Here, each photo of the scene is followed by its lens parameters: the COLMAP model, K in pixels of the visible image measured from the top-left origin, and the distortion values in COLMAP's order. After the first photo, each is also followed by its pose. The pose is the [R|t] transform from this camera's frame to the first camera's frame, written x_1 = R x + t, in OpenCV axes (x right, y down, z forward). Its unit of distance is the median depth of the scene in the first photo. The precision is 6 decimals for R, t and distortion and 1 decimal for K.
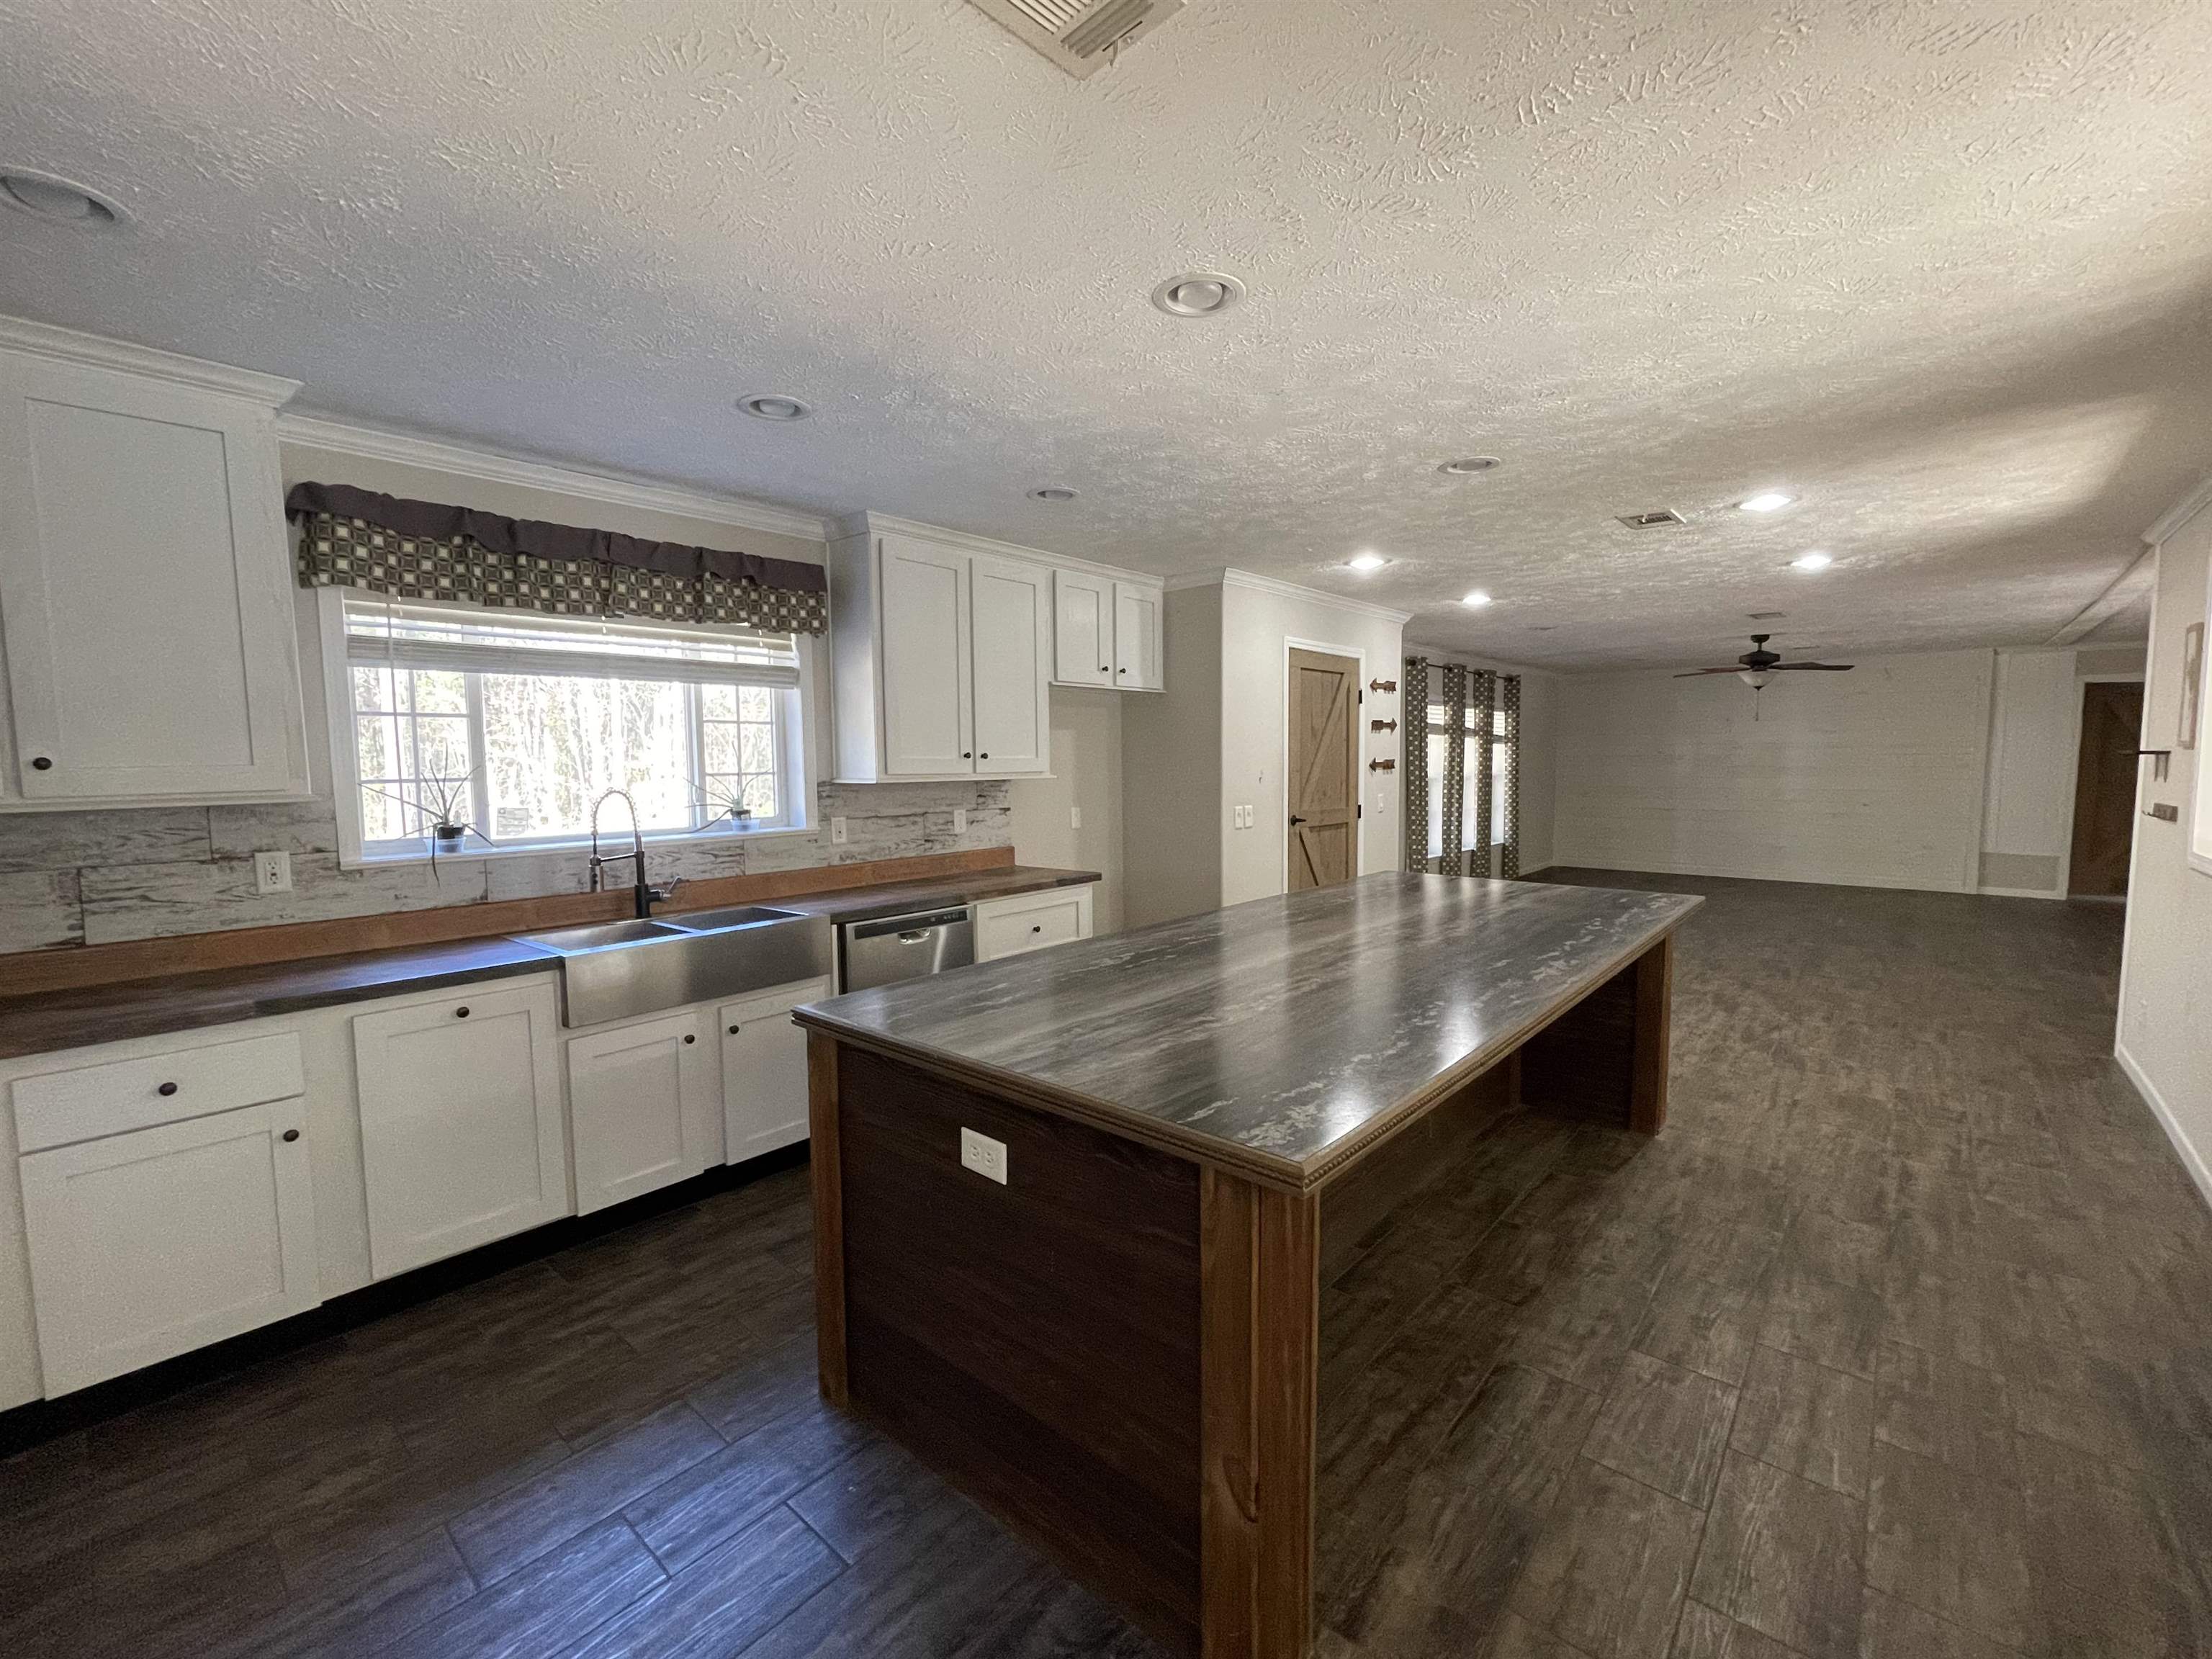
lens RADIAL K [[931.0, 0, 1102.7], [0, 931.0, 829.6], [0, 0, 1]] dist [-0.001058, -0.000888]
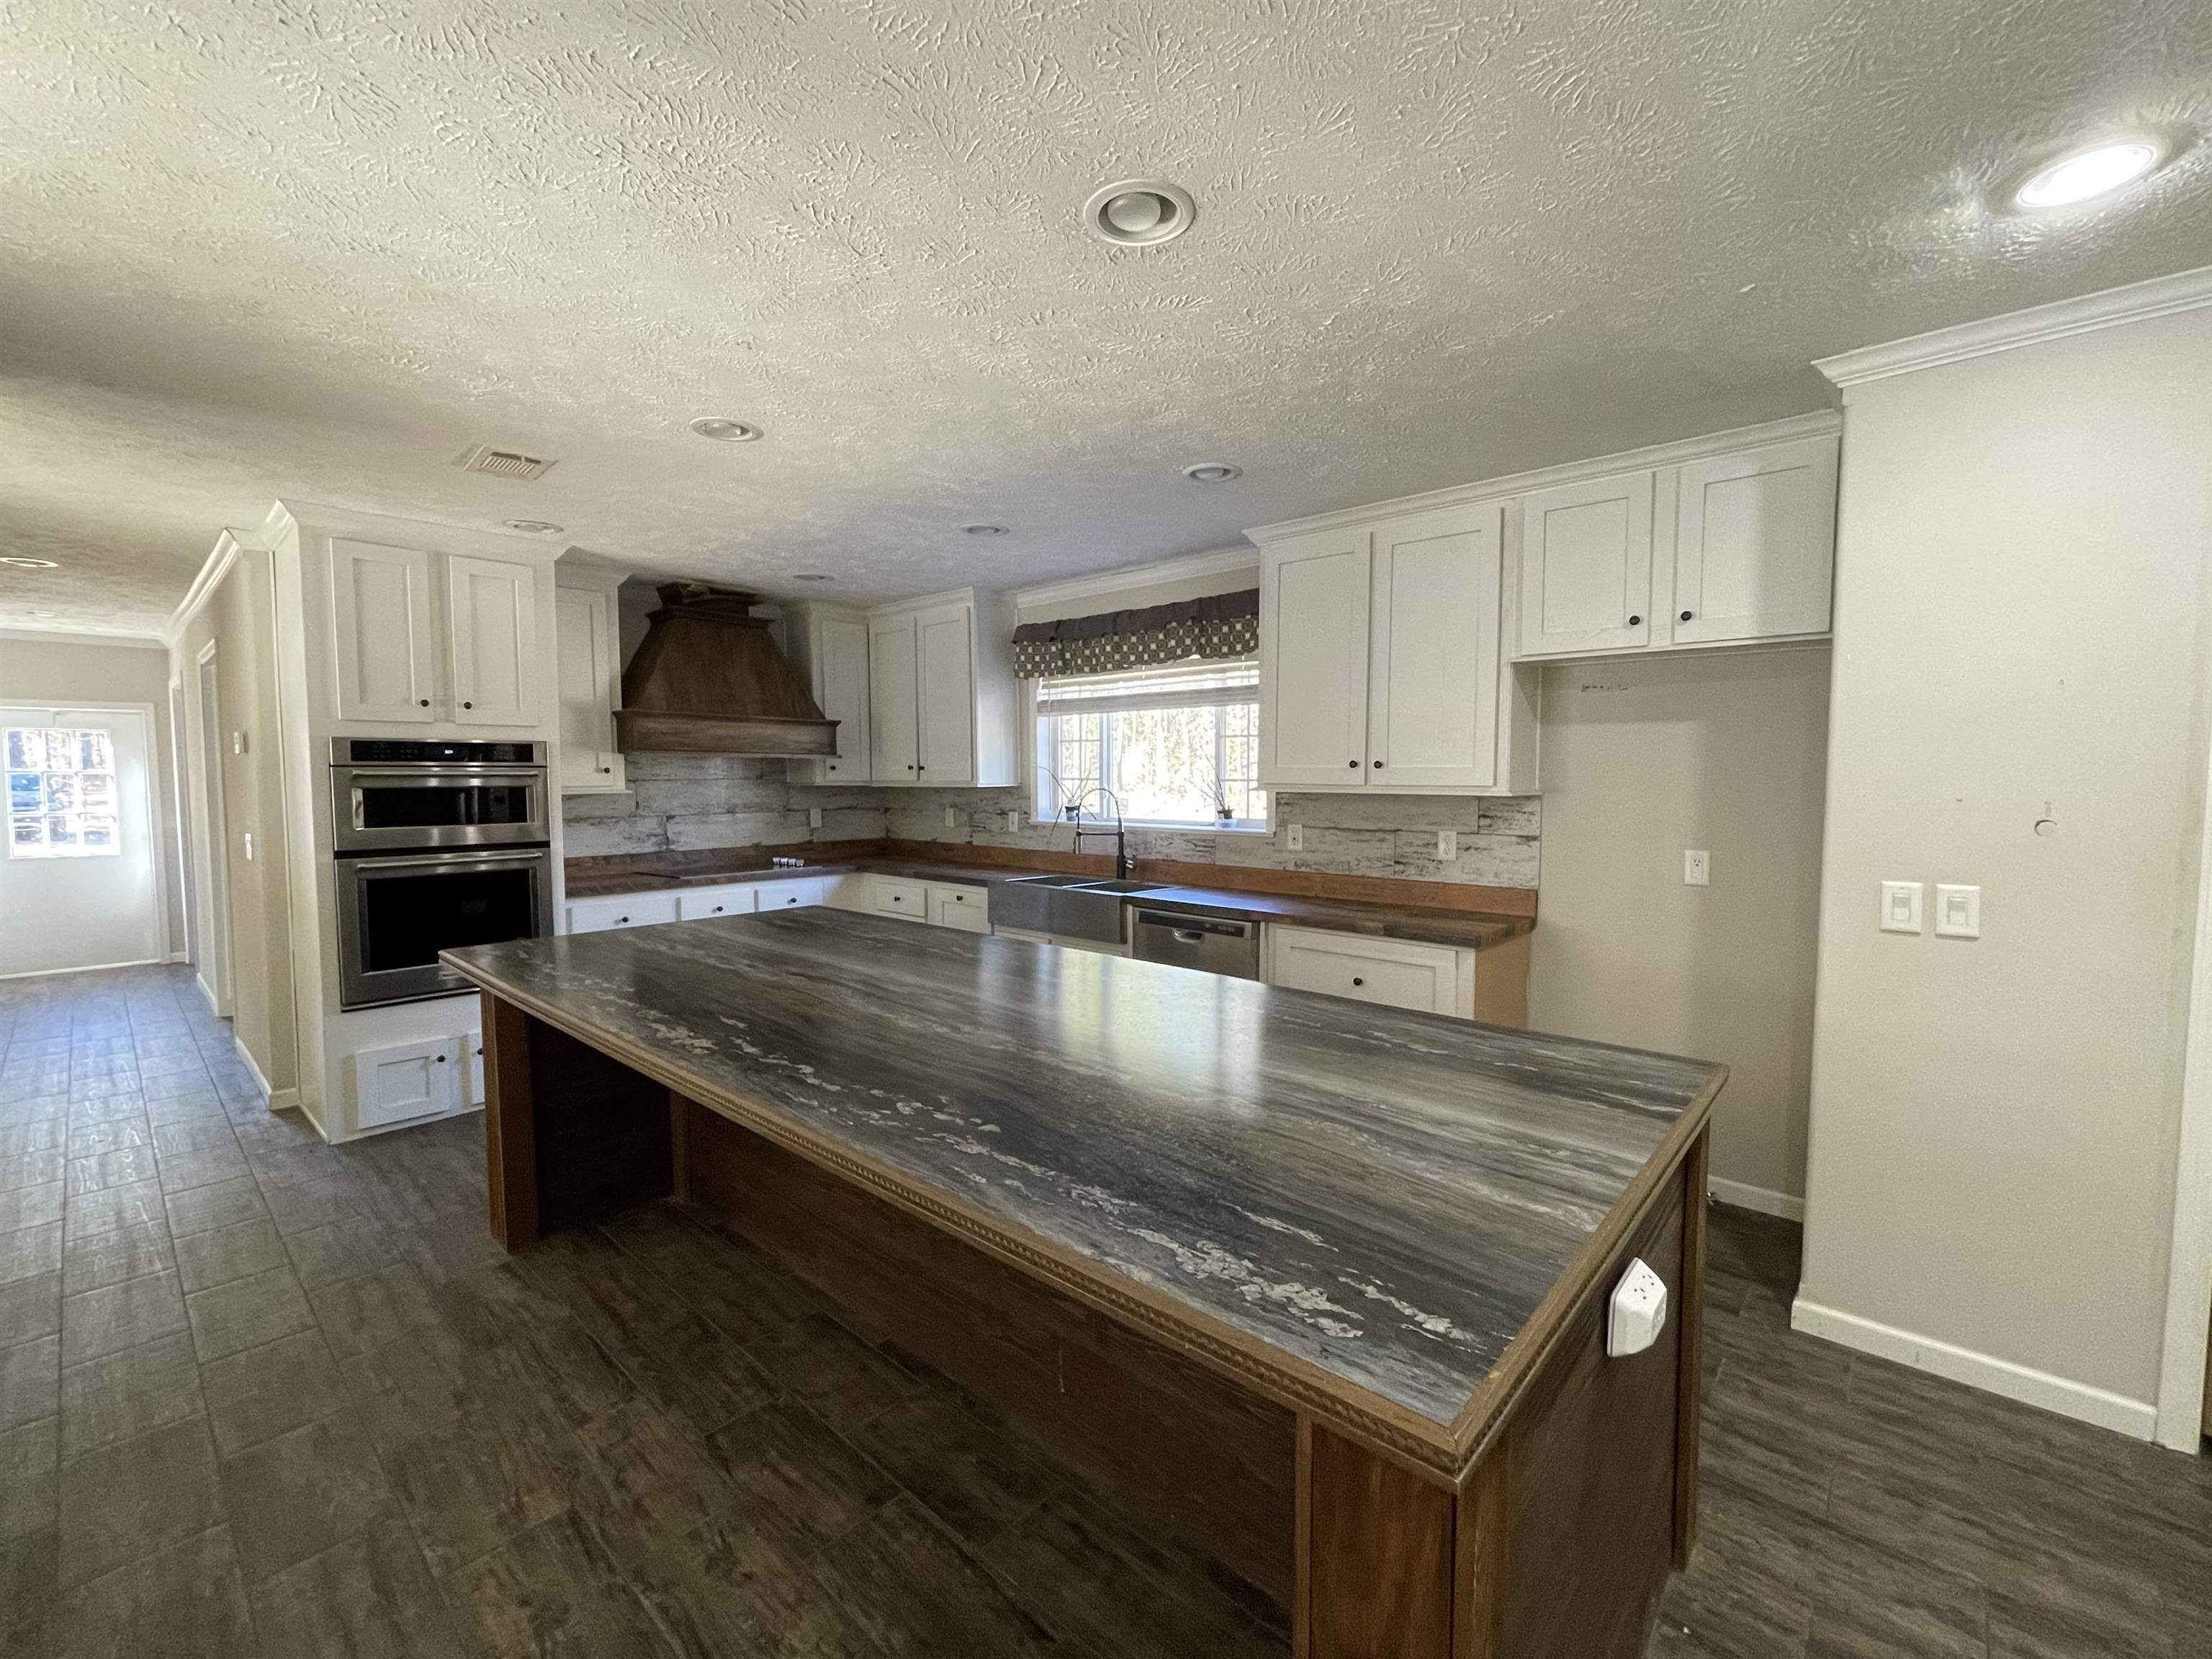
lens RADIAL K [[931.0, 0, 1102.7], [0, 931.0, 829.6], [0, 0, 1]] dist [-0.001058, -0.000888]
pose [[-0.016043, 0.072860, -0.997213, 0.886342], [-0.075727, 0.994388, 0.073872, -0.080356], [0.997000, 0.076701, -0.010436, 0.953403]]
